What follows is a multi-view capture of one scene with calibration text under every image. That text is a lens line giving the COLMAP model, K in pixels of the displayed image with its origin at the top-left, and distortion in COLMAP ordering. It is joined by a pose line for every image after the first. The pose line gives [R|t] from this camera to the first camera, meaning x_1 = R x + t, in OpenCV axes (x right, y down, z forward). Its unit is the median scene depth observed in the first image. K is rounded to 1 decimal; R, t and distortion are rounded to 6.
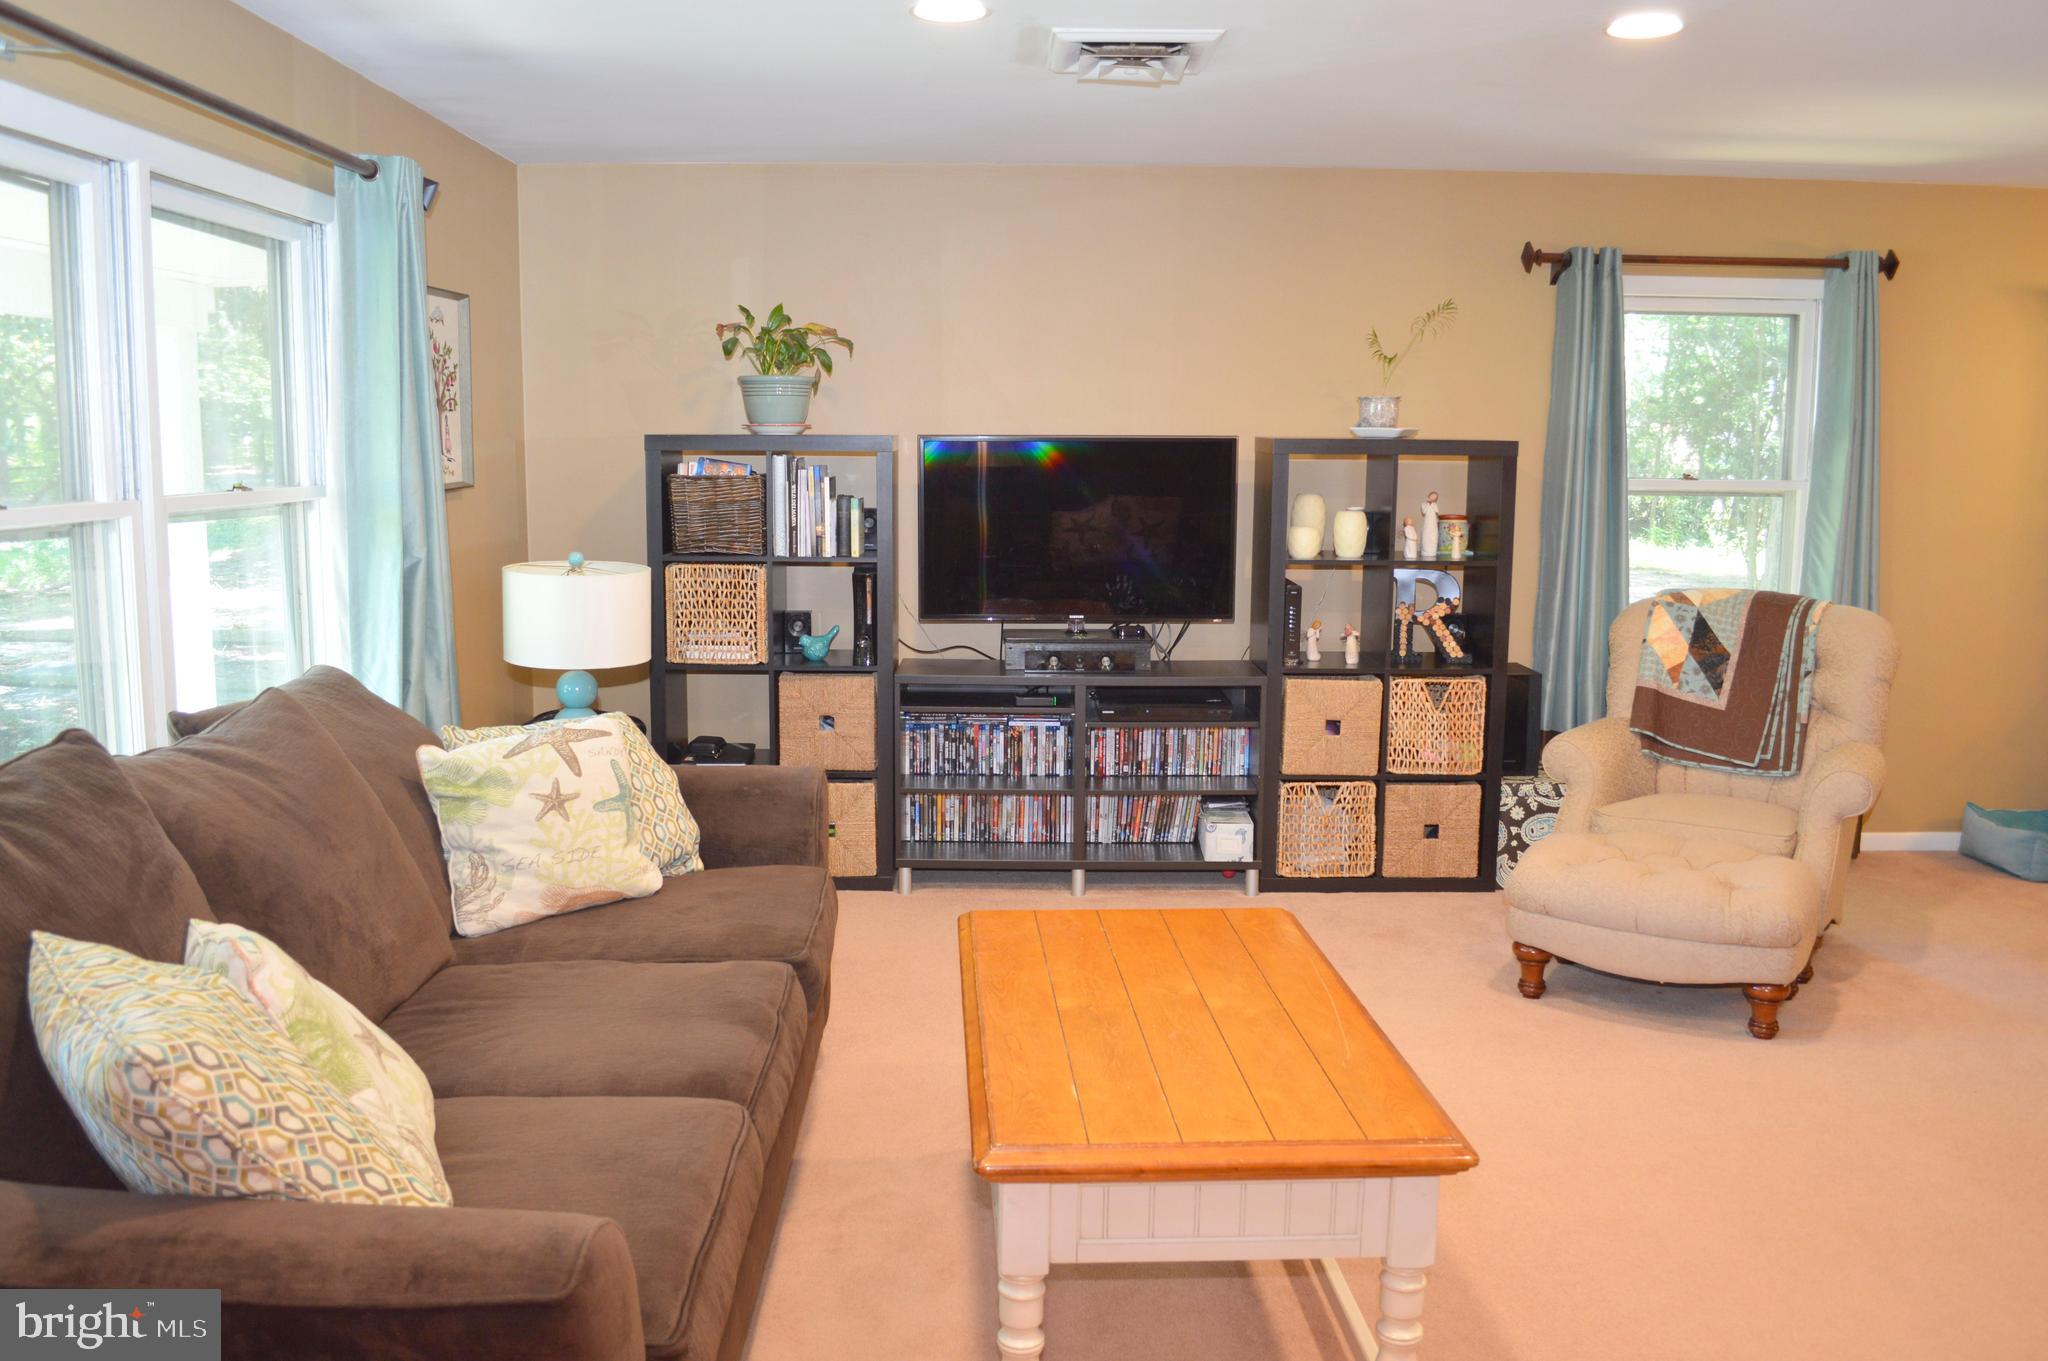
lens RADIAL K [[1634.9, 0, 1024.1], [0, 1634.9, 683.4], [0, 0, 1]] dist [-0.080046, 0.005210]
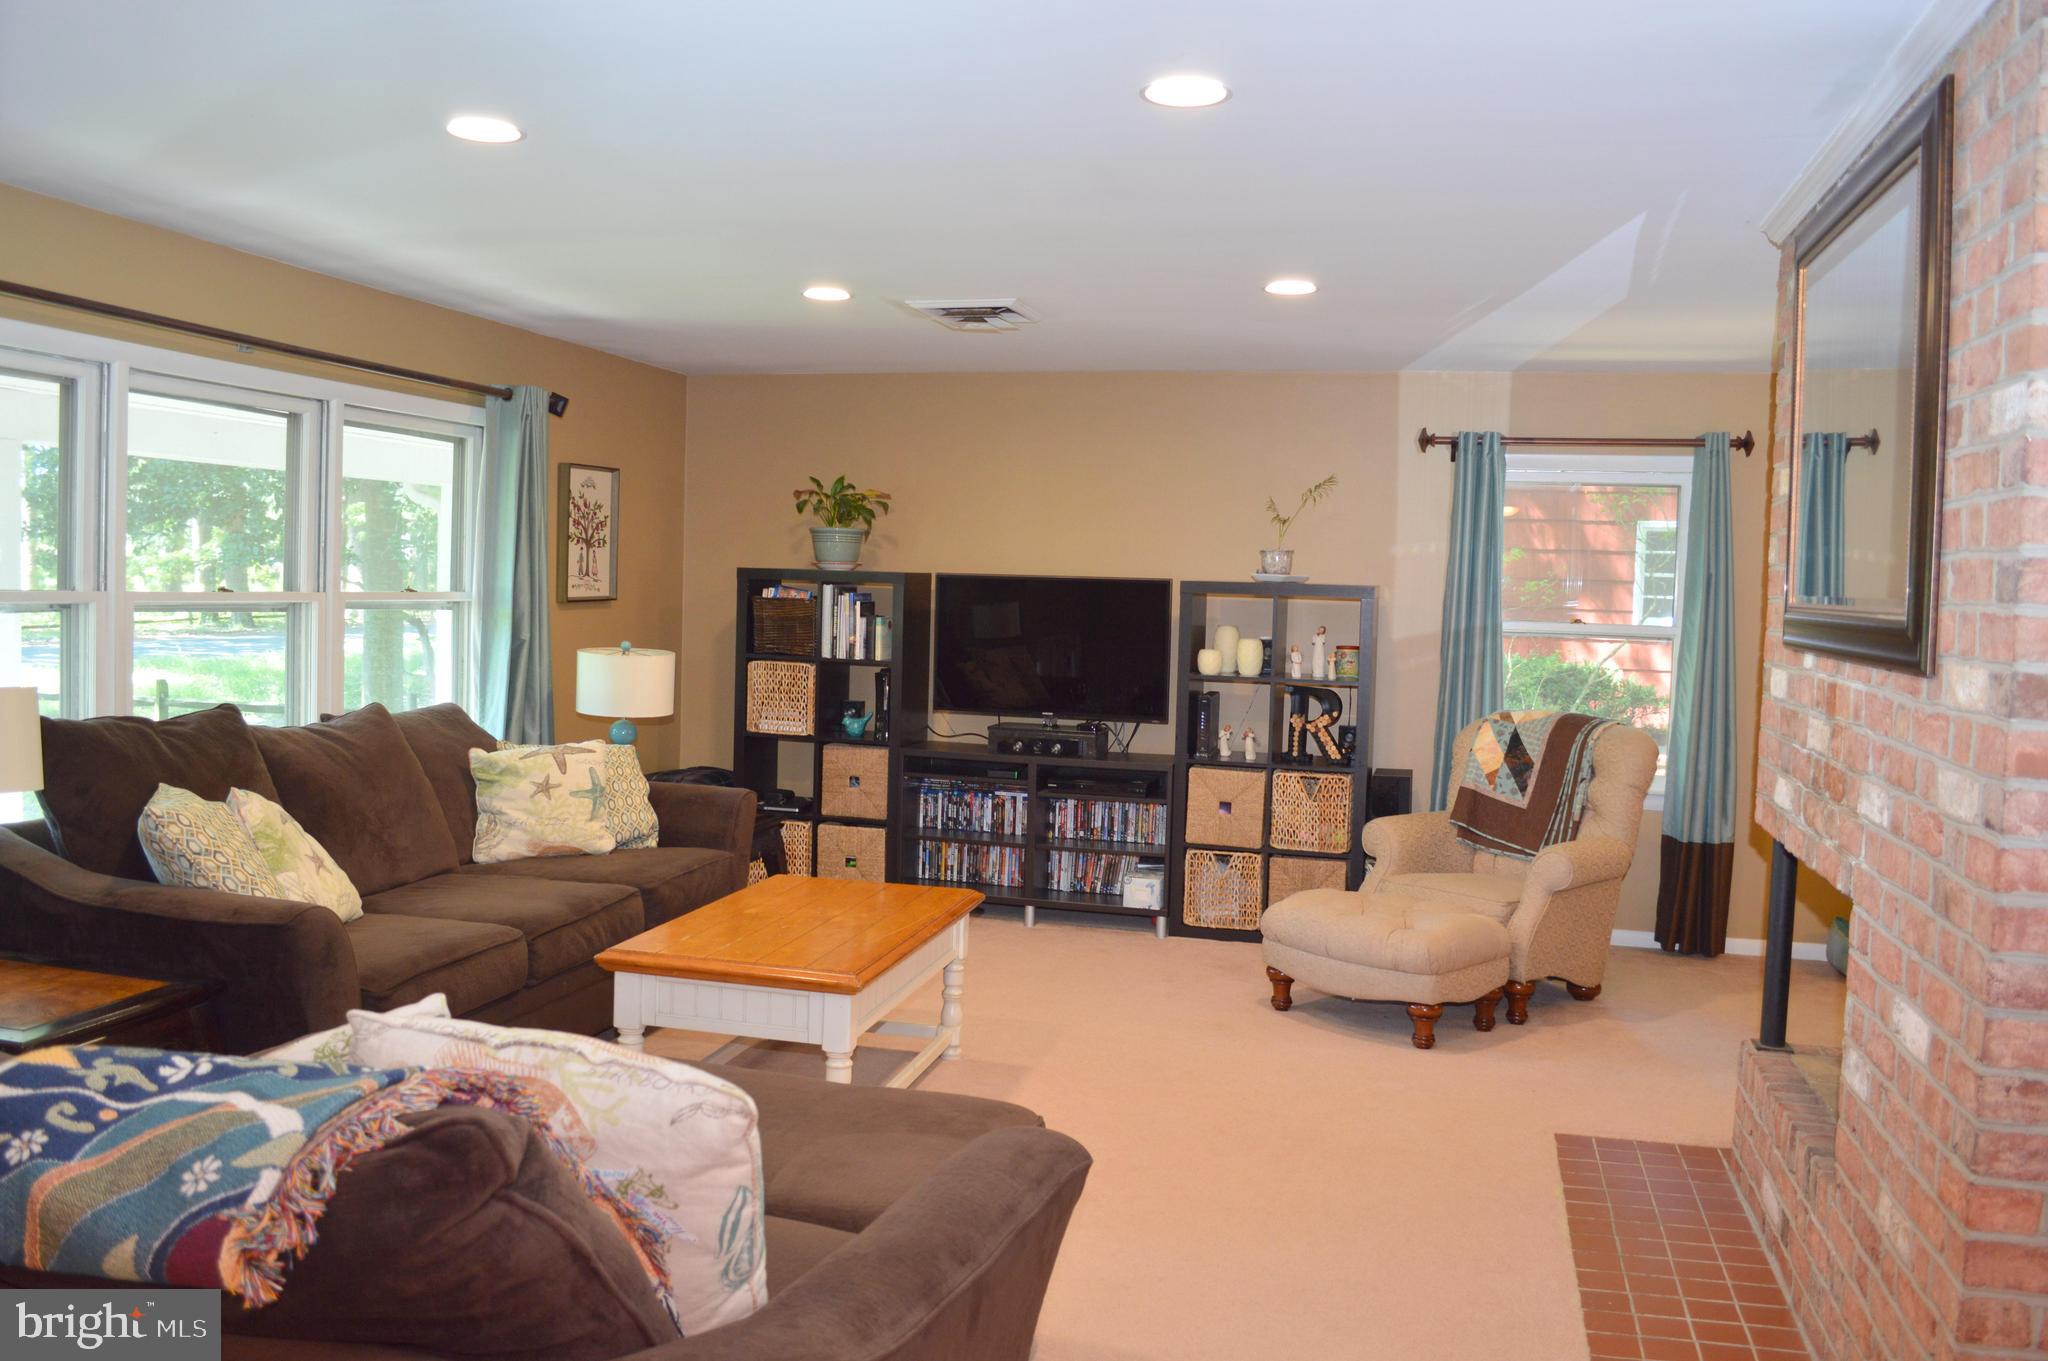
lens RADIAL K [[1634.9, 0, 1022.3], [0, 1634.9, 675.4], [0, 0, 1]] dist [-0.080046, 0.005210]
pose [[0.961566, 0.038904, -0.271802, 0.382978], [-0.064687, 0.994145, -0.086550, 0.045192], [0.266844, 0.100806, 0.958453, -0.272909]]
